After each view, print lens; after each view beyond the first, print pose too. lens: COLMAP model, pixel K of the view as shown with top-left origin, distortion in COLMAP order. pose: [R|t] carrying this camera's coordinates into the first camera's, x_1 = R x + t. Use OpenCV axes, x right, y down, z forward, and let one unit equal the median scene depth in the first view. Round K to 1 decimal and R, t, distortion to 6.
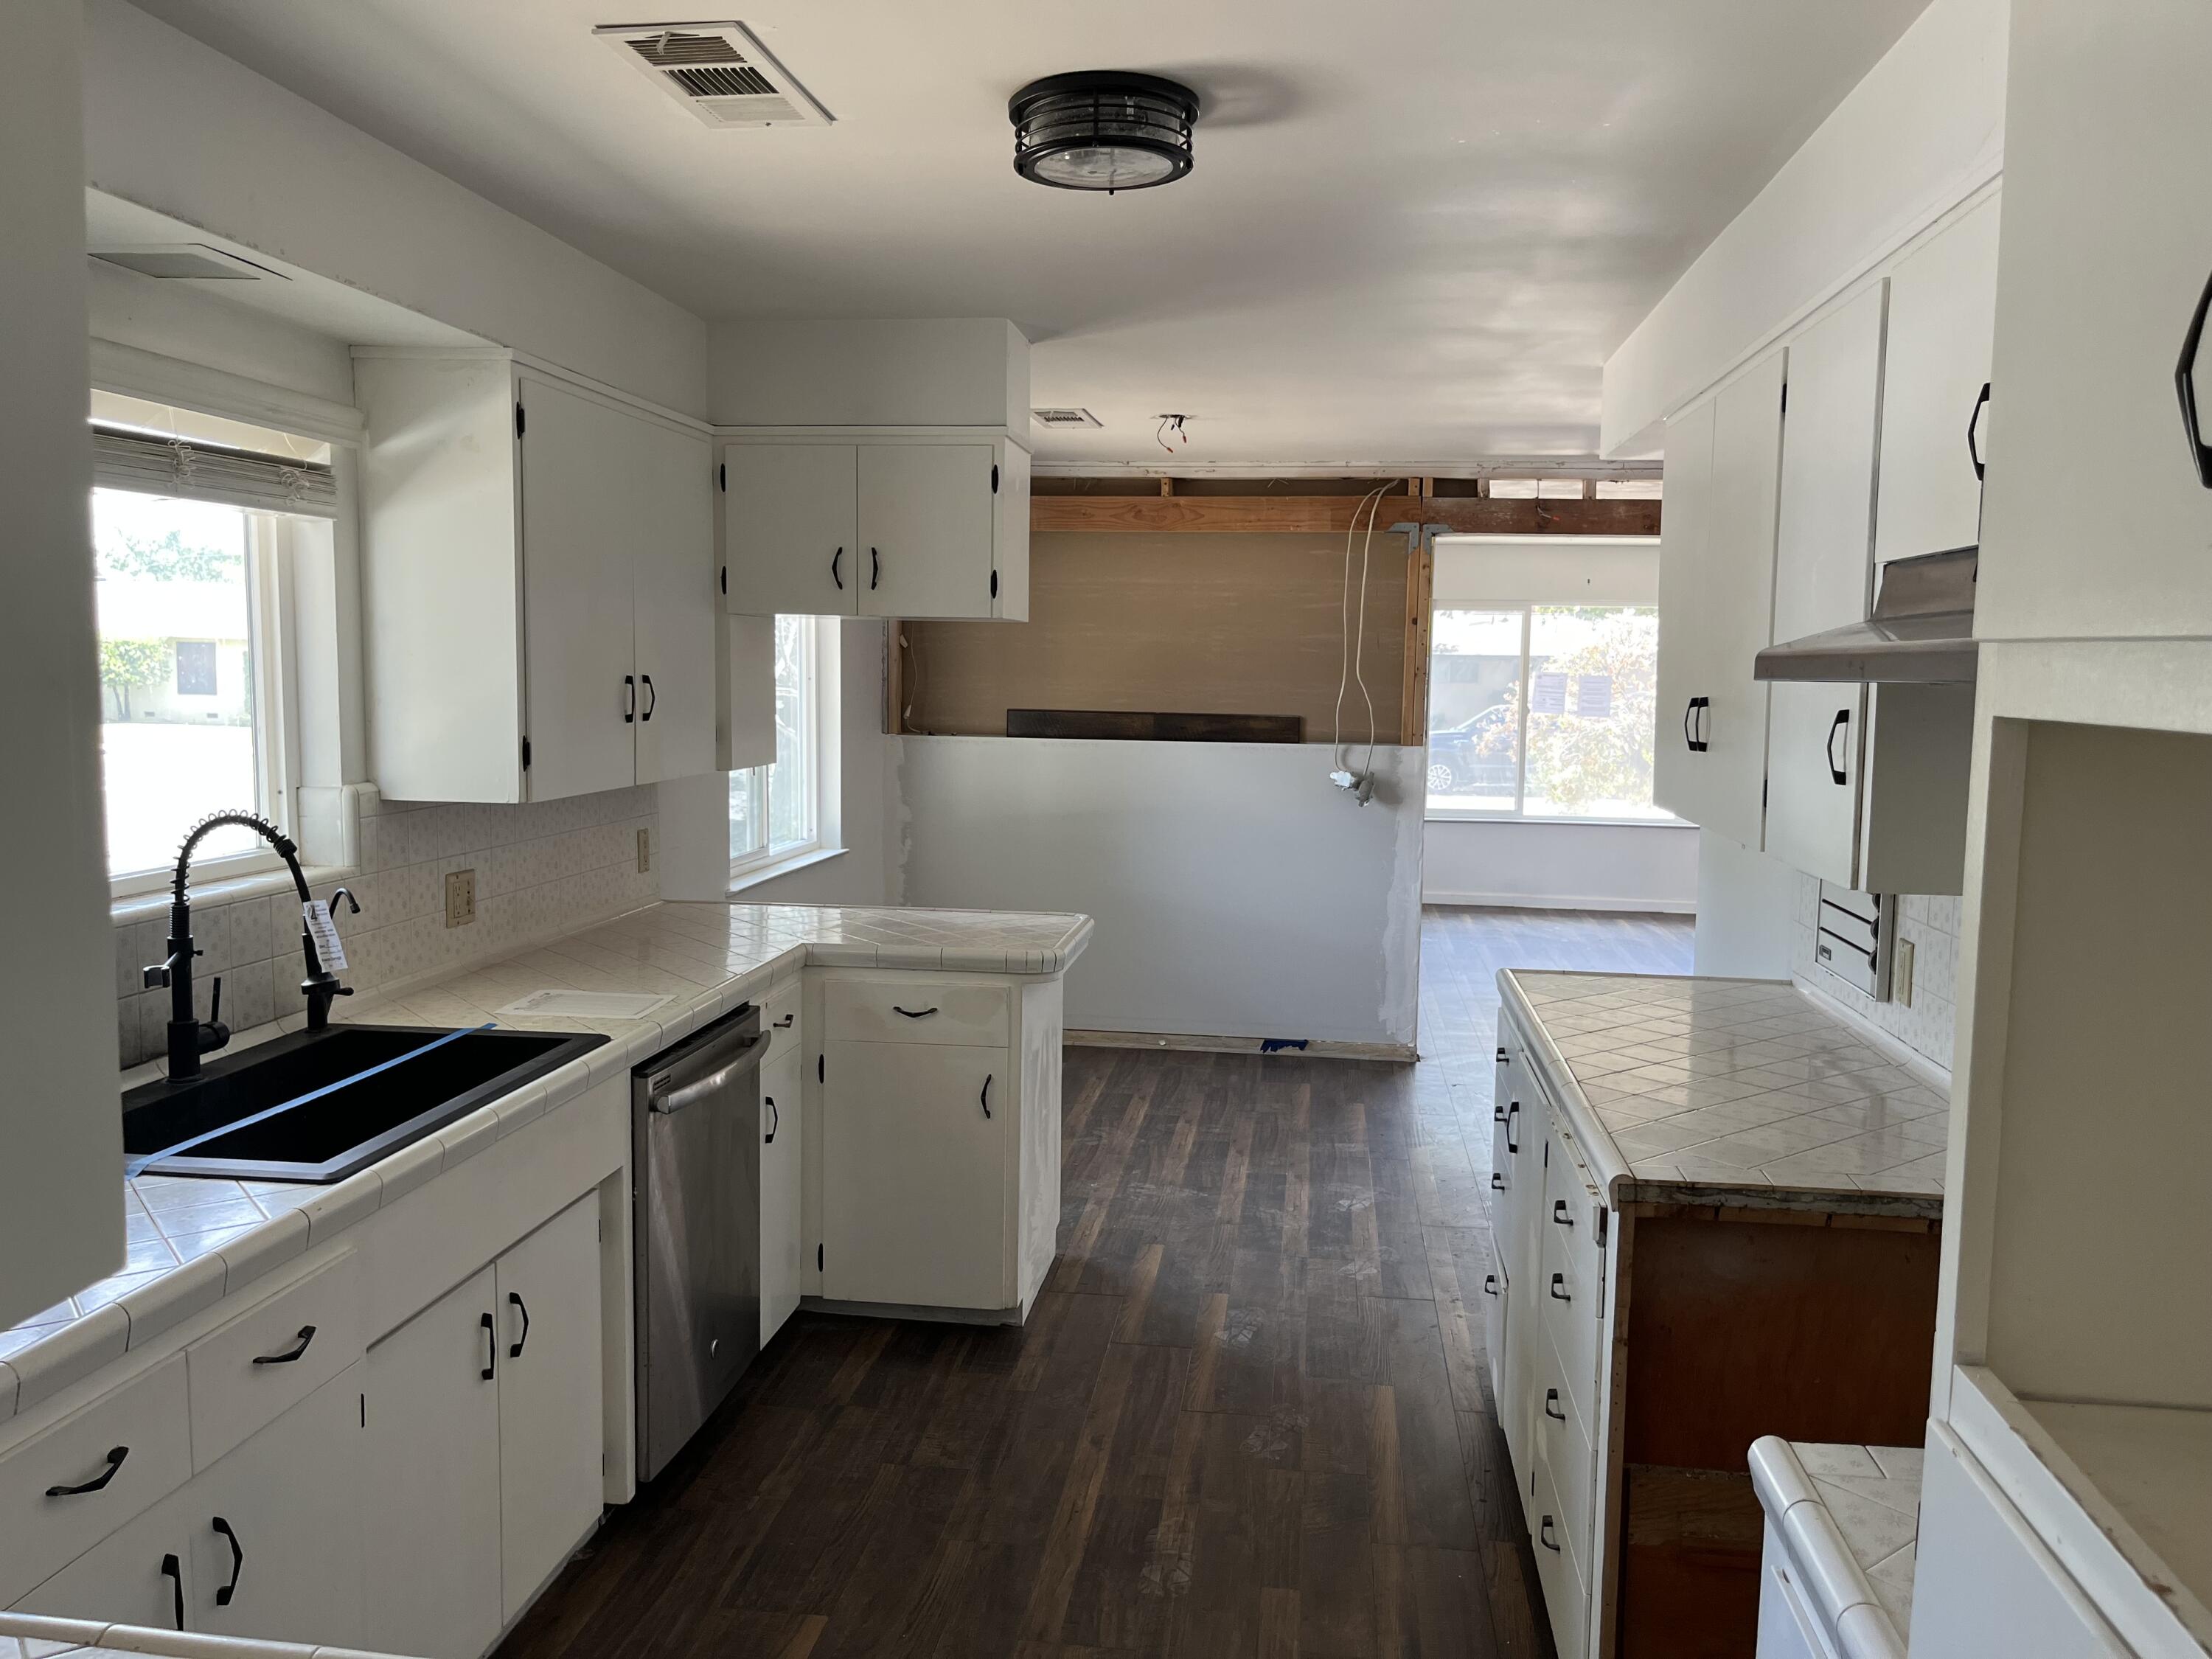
lens RADIAL K [[1674.4, 0, 1102.9], [0, 1674.4, 829.7], [0, 0, 1]] dist [0.066234, -0.098694]
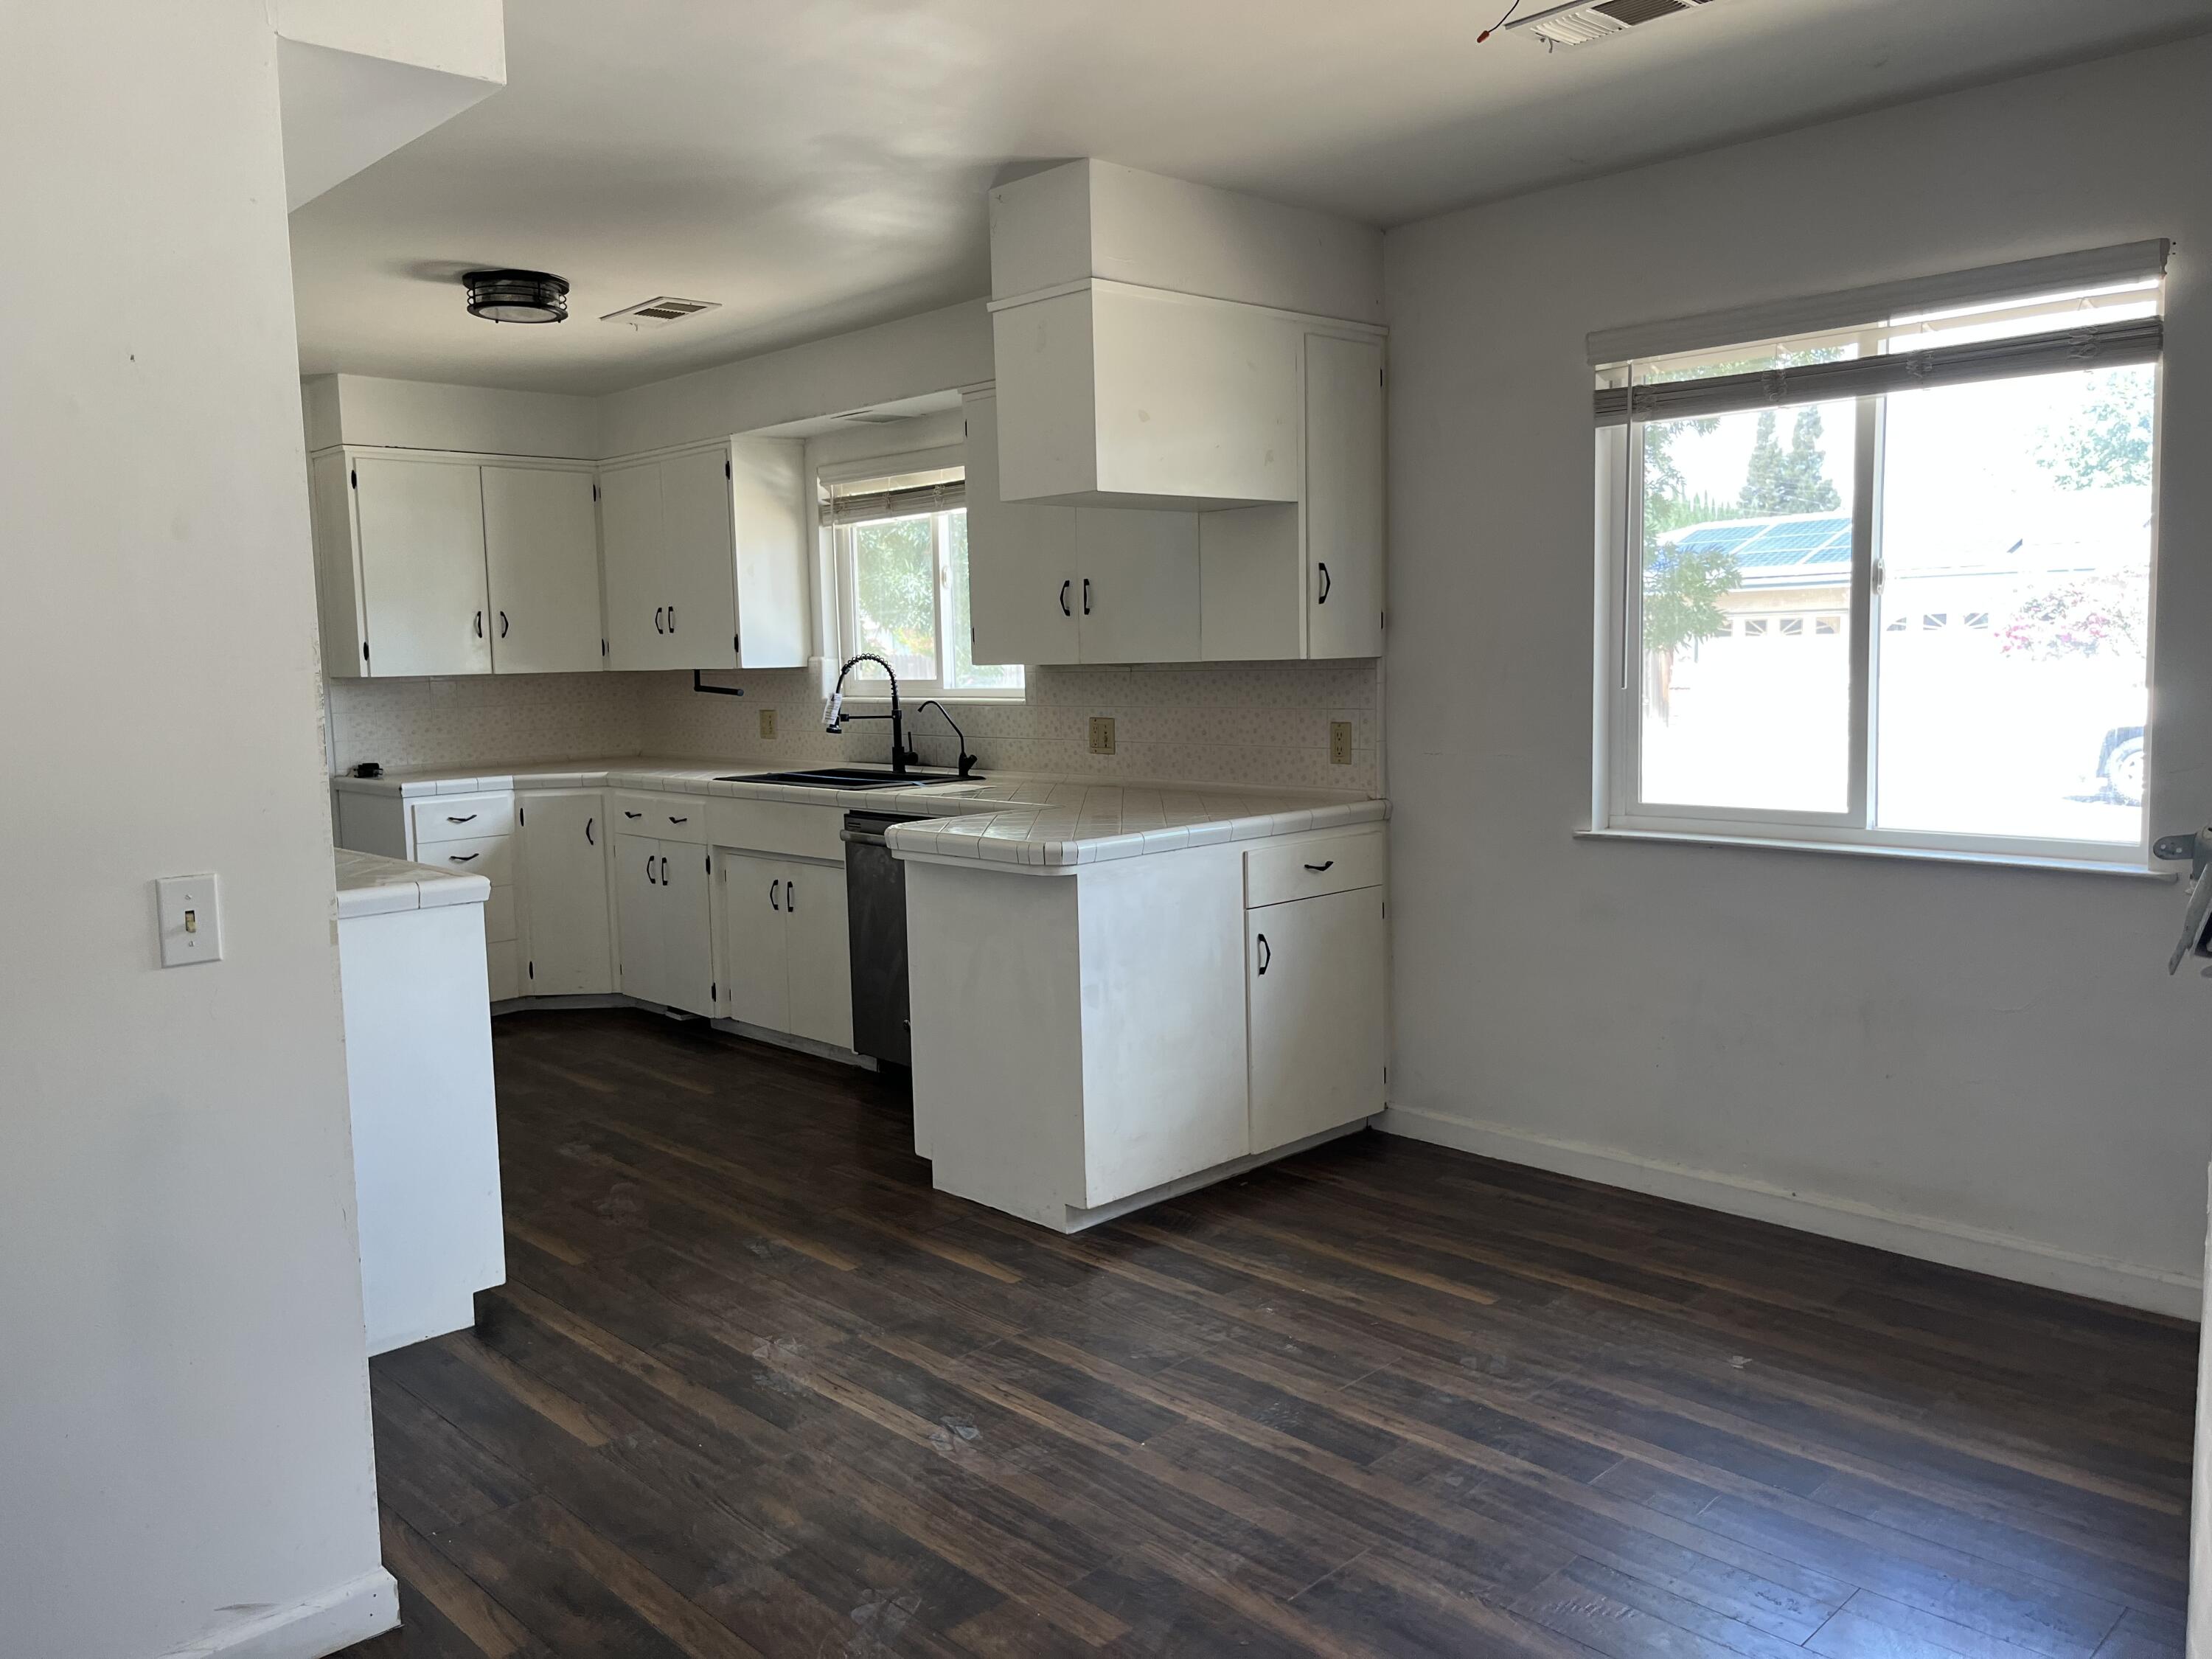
lens RADIAL K [[1674.4, 0, 1111.8], [0, 1674.4, 826.3], [0, 0, 1]] dist [0.066234, -0.098694]
pose [[-0.615676, 0.094247, -0.782343, 0.553352], [-0.055620, 0.985148, 0.162449, -0.086251], [0.786034, 0.143530, -0.601290, 1.358971]]
